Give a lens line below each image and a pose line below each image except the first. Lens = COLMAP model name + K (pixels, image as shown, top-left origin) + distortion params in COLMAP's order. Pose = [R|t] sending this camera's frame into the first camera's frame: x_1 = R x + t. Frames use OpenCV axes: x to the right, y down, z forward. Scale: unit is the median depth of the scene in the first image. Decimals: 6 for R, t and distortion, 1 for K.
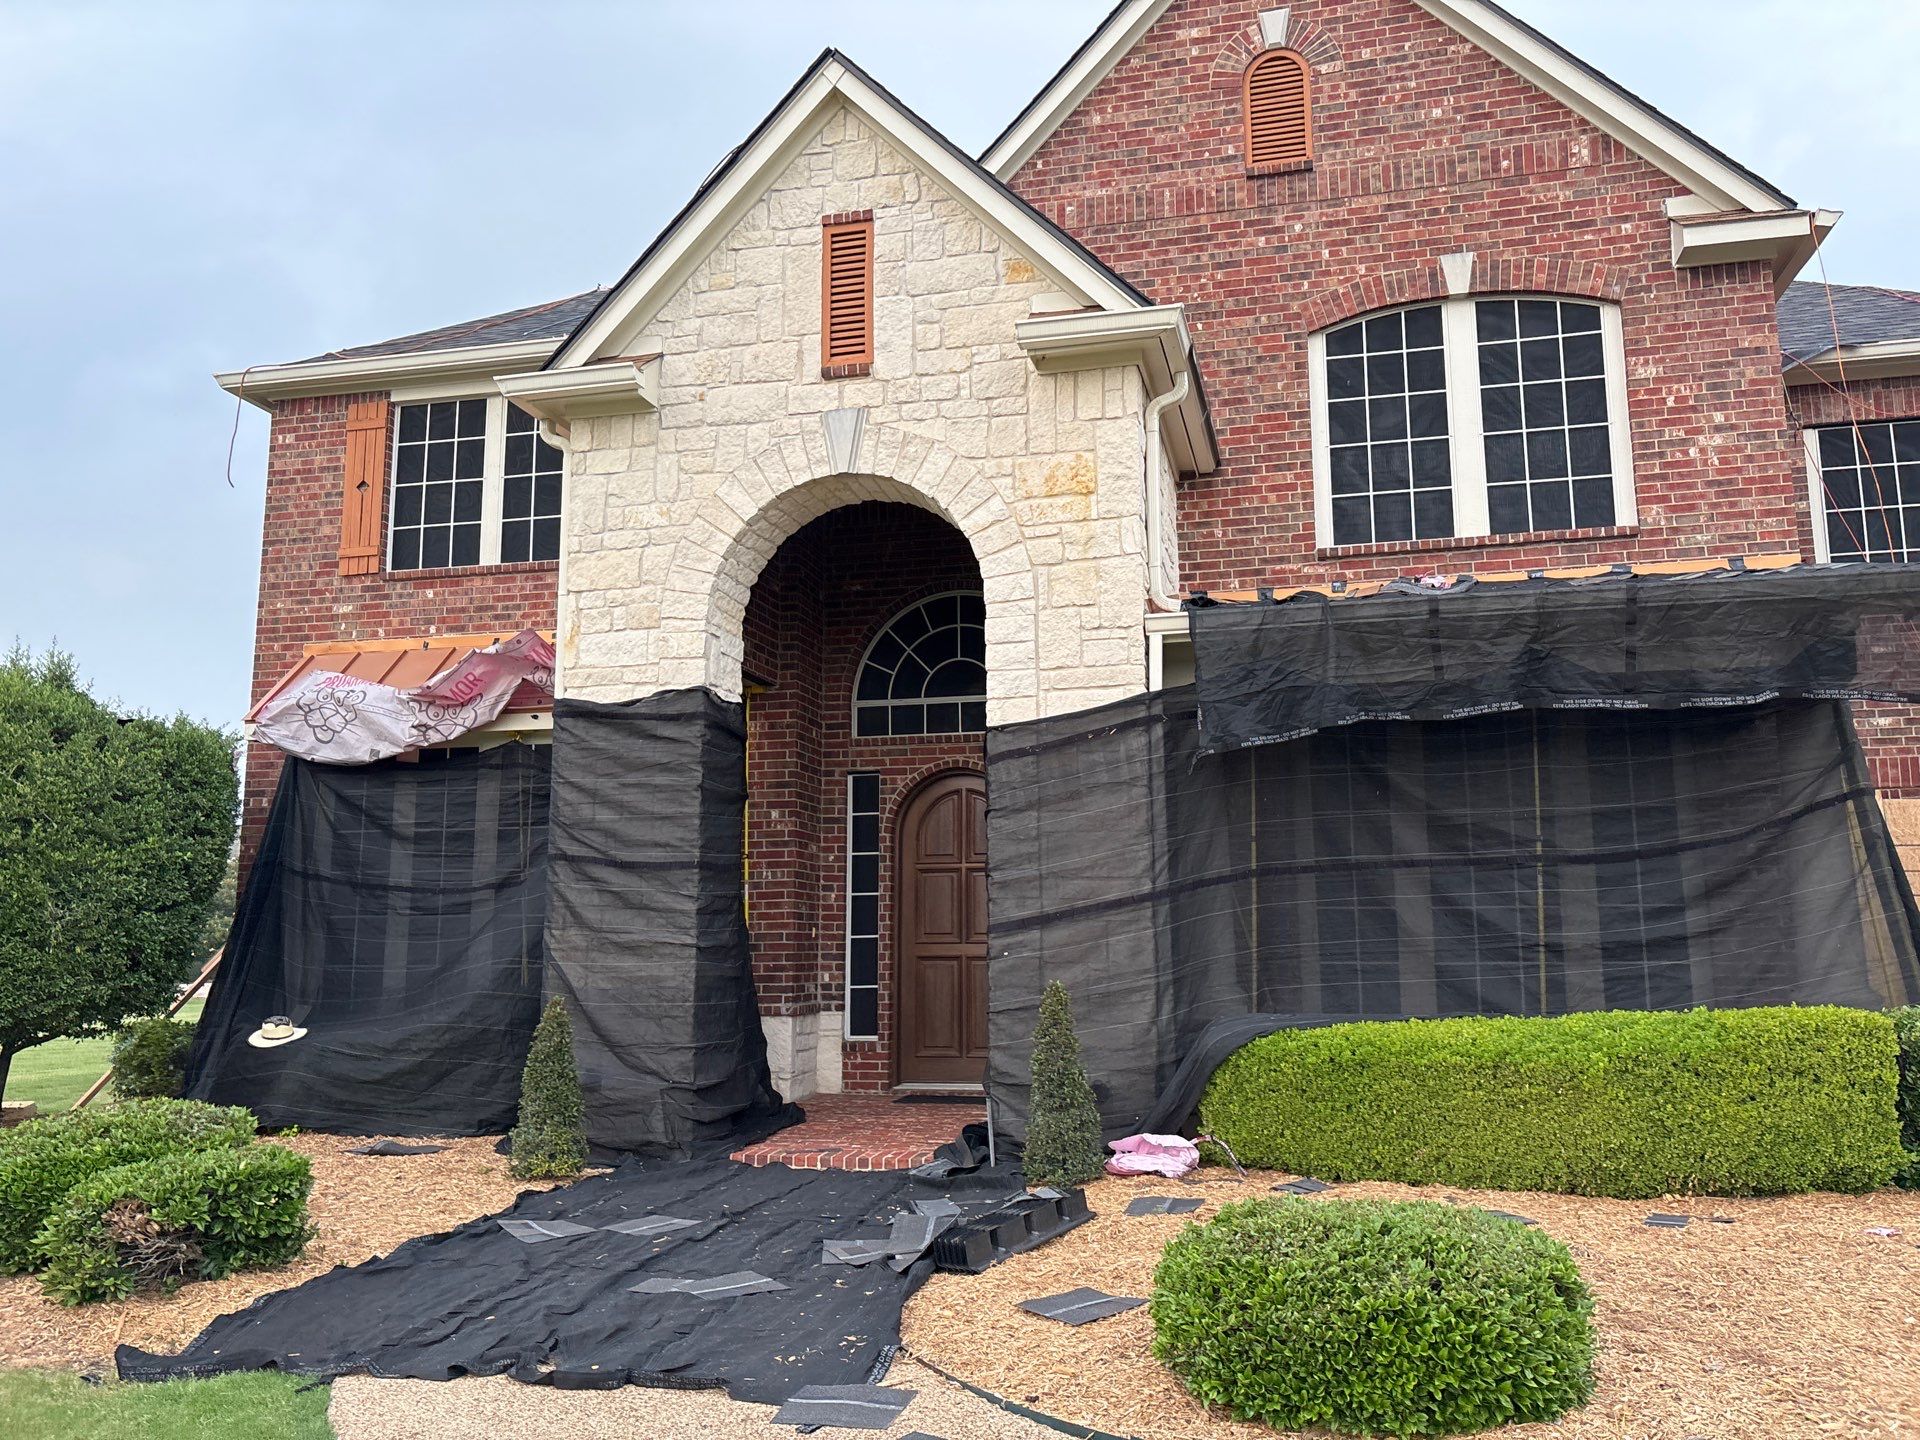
lens RADIAL K [[1484.2, 0, 960.0], [0, 1484.2, 720.0], [0, 0, 1]] dist [0.023242, 0.001831]
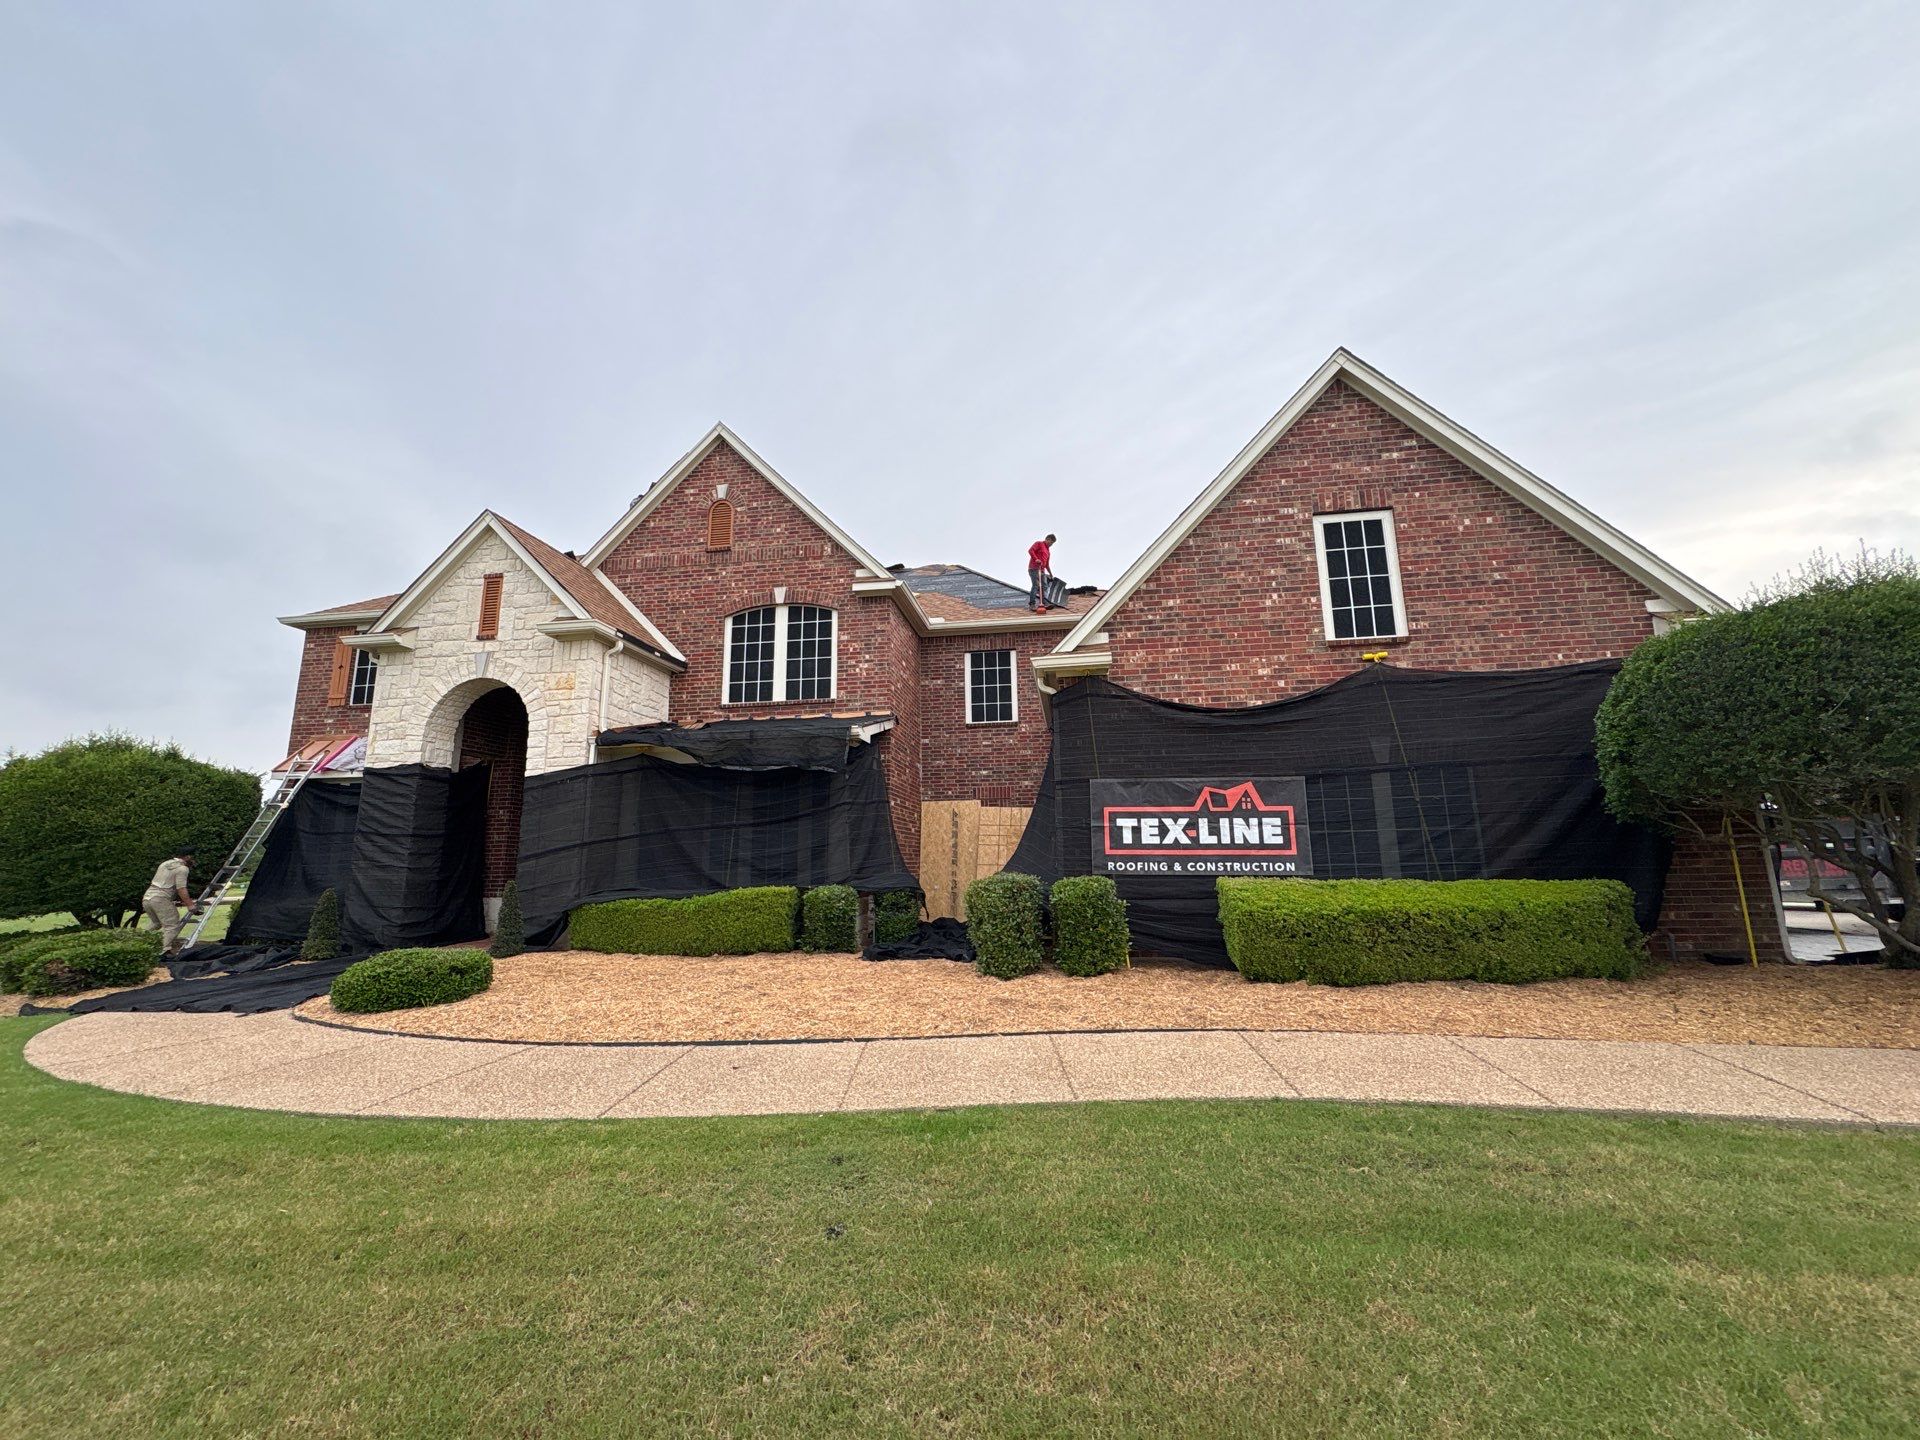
lens RADIAL K [[793.1, 0, 960.0], [0, 793.1, 720.0], [0, 0, 1]] dist [0.001347, -0.000302]
pose [[0.996966, 0.009492, 0.077260, 0.550234], [-0.006645, 0.999292, -0.037021, -0.044637], [-0.077557, 0.036395, 0.996323, -0.350019]]
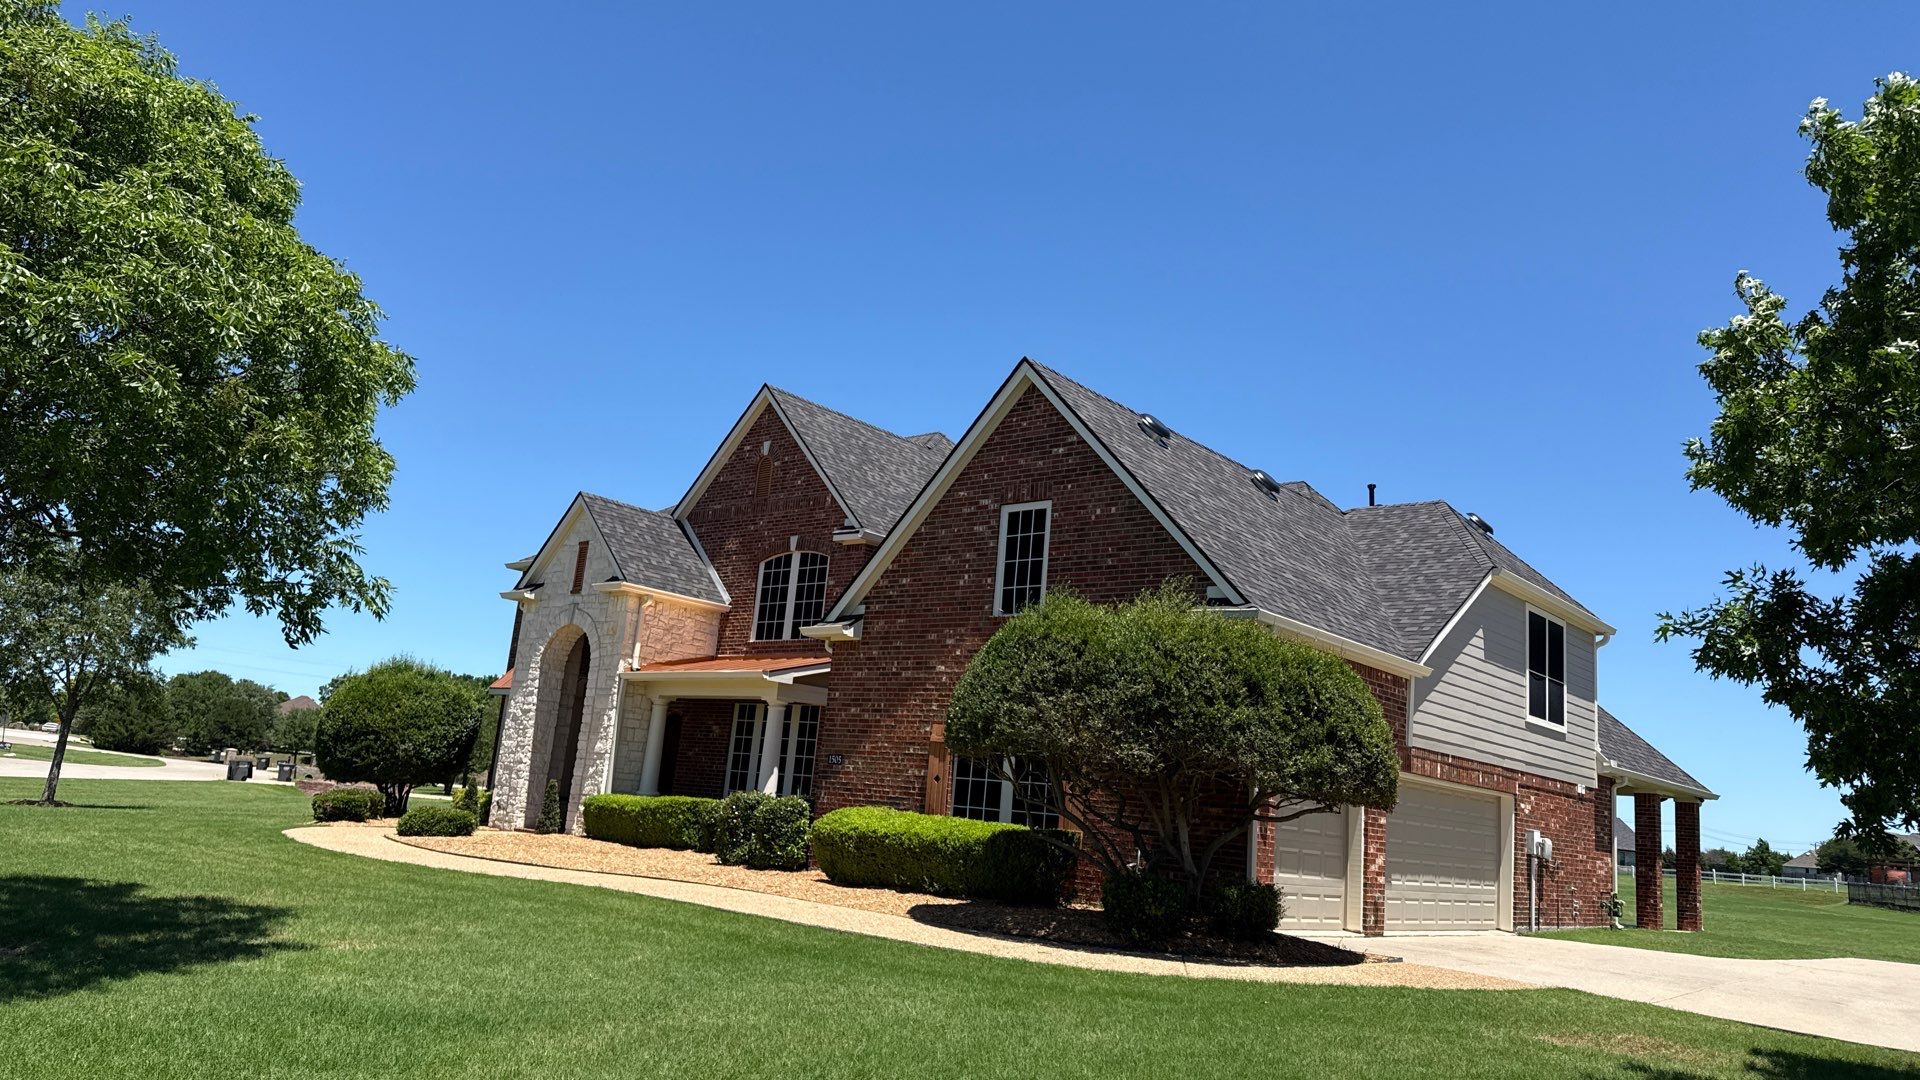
lens RADIAL K [[1343.0, 0, 960.0], [0, 1343.0, 540.0], [0, 0, 1]] dist [0.104449, 0.000523]
pose [[0.880504, -0.010363, -0.473926, 1.852113], [-0.022064, 0.997782, -0.062809, -0.159667], [0.473525, 0.065760, 0.878322, -1.090759]]
